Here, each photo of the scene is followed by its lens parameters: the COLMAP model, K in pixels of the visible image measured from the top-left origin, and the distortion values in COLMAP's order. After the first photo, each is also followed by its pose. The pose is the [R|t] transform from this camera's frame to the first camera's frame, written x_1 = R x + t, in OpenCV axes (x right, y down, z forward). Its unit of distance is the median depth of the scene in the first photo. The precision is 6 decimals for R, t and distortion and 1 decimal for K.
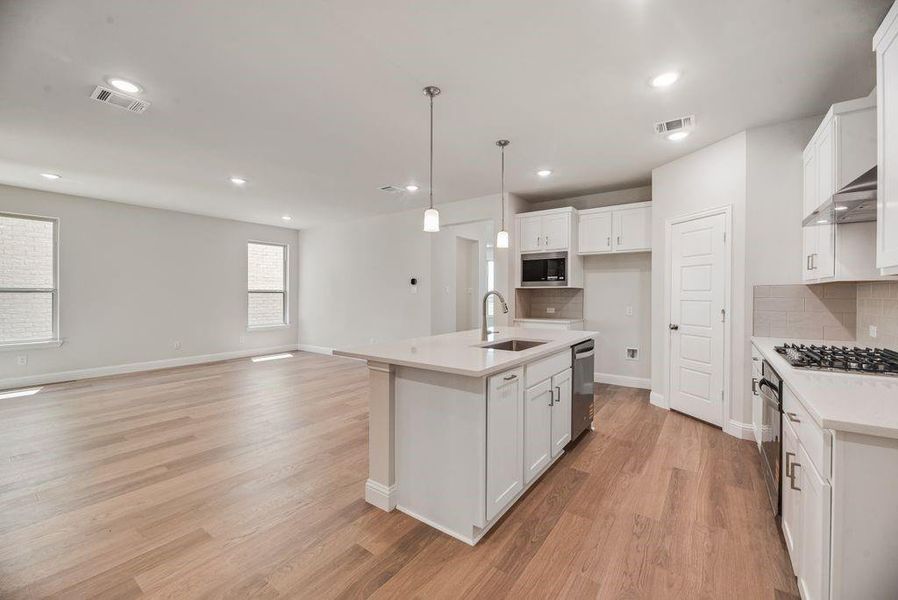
lens RADIAL K [[362.4, 0, 454.0], [0, 362.4, 296.4], [0, 0, 1]] dist [-0.000844, -0.001767]
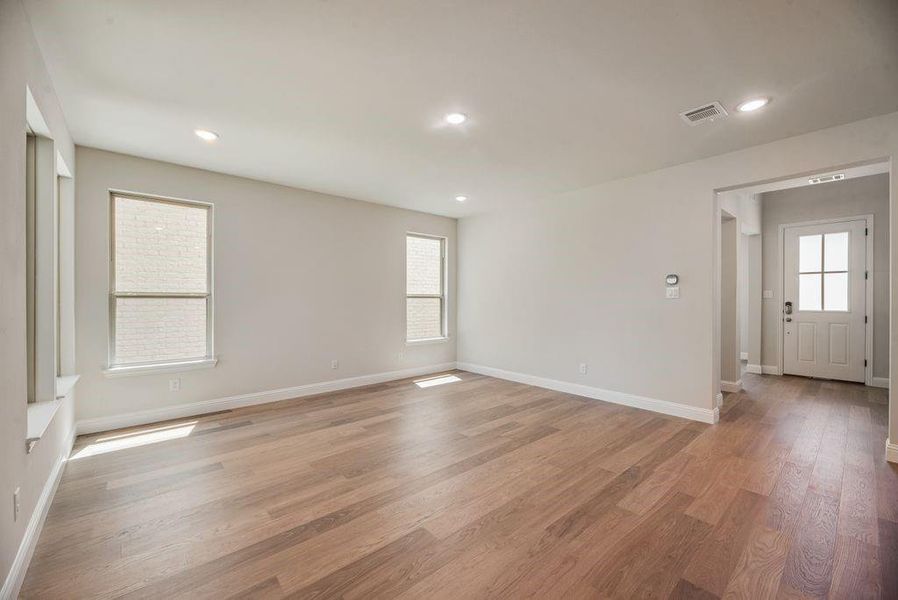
lens RADIAL K [[362.4, 0, 455.1], [0, 362.4, 299.9], [0, 0, 1]] dist [-0.000844, -0.001767]
pose [[0.975735, -0.000903, -0.218955, -0.297966], [0.000260, 0.999996, -0.002968, -0.003037], [0.218957, 0.002839, 0.975730, 0.252777]]
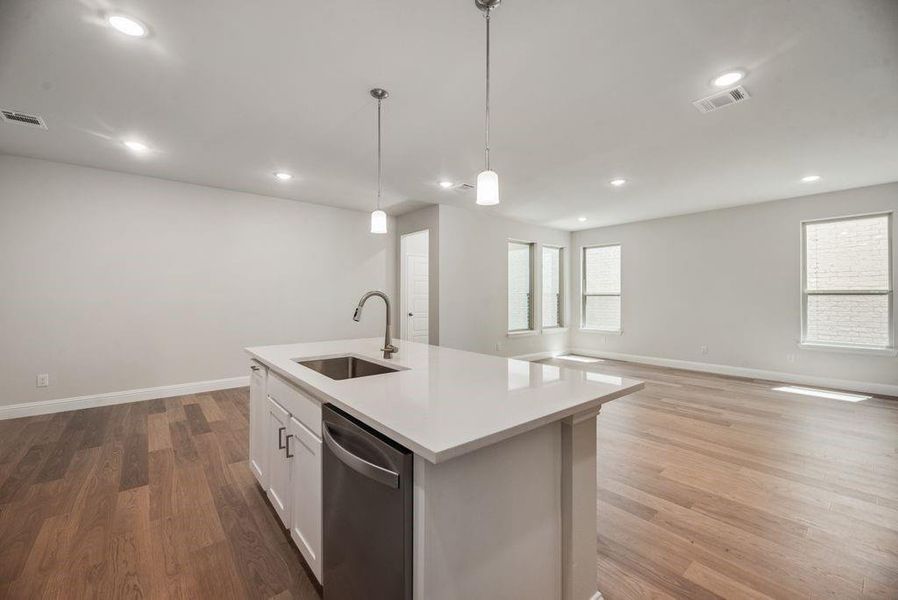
lens RADIAL K [[362.4, 0, 448.0], [0, 362.4, 296.3], [0, 0, 1]] dist [-0.000844, -0.001767]
pose [[-0.251105, -0.001204, -0.967959, 0.306073], [-0.006312, 0.999980, 0.000393, -0.003317], [0.967939, 0.006208, -0.251108, 0.517617]]
